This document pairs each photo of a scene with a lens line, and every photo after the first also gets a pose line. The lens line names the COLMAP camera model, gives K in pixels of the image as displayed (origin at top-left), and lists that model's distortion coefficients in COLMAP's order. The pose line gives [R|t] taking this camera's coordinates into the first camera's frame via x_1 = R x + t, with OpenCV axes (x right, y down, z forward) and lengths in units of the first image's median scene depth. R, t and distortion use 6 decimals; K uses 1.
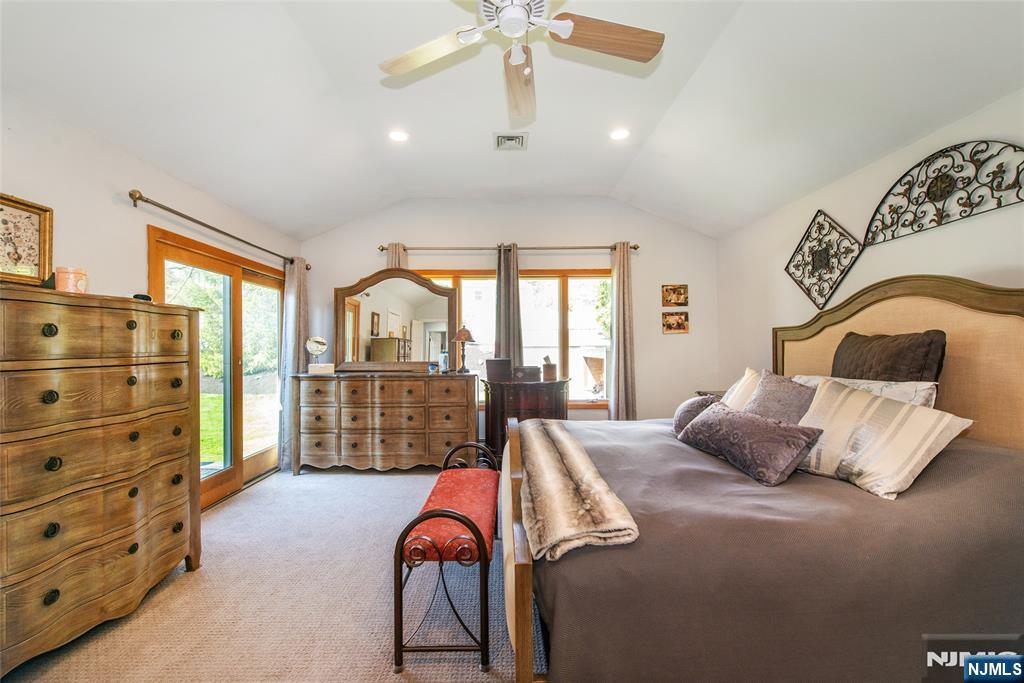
lens RADIAL K [[408.5, 0, 510.2], [0, 408.5, 345.0], [0, 0, 1]] dist [0.011071, -0.007257]
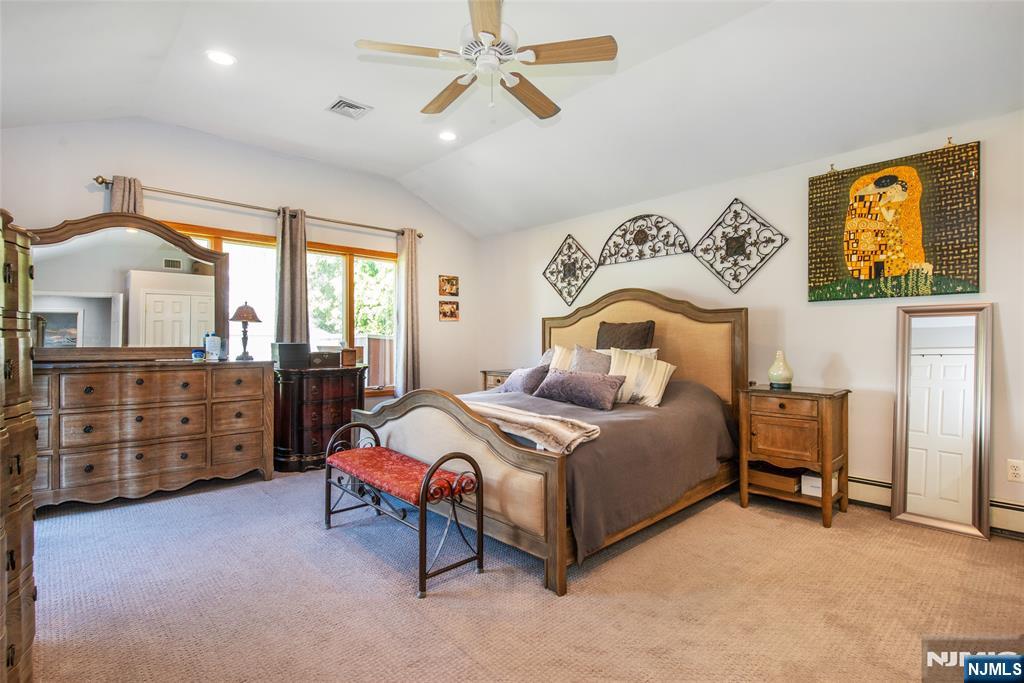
lens RADIAL K [[503.4, 0, 507.8], [0, 503.4, 344.6], [0, 0, 1]] dist [0.001802, 0.000022]
pose [[0.726653, 0.002974, 0.686998, -0.569720], [-0.007540, 0.999965, 0.003647, 0.040086], [-0.686963, -0.007830, 0.726650, -0.100222]]
